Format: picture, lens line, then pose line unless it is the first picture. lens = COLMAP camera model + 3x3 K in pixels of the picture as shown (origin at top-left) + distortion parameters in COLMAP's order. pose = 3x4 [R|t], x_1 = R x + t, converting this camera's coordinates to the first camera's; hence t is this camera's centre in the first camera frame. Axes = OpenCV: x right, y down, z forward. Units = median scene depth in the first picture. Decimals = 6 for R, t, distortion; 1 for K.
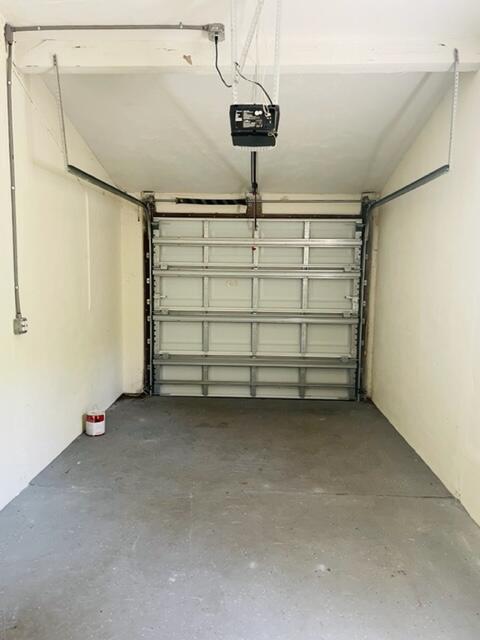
lens RADIAL K [[484.9, 0, 245.1], [0, 484.9, 317.5], [0, 0, 1]] dist [0.094167, -0.111200]
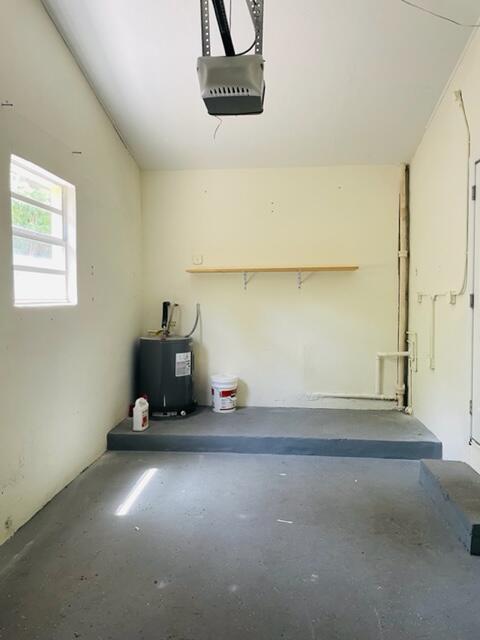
lens RADIAL K [[484.9, 0, 245.1], [0, 484.9, 317.5], [0, 0, 1]] dist [0.094167, -0.111200]
pose [[-0.997818, -0.012816, 0.064775, -0.061323], [-0.003244, 0.989314, 0.145763, -0.145903], [-0.065951, 0.145234, -0.987197, 1.900049]]
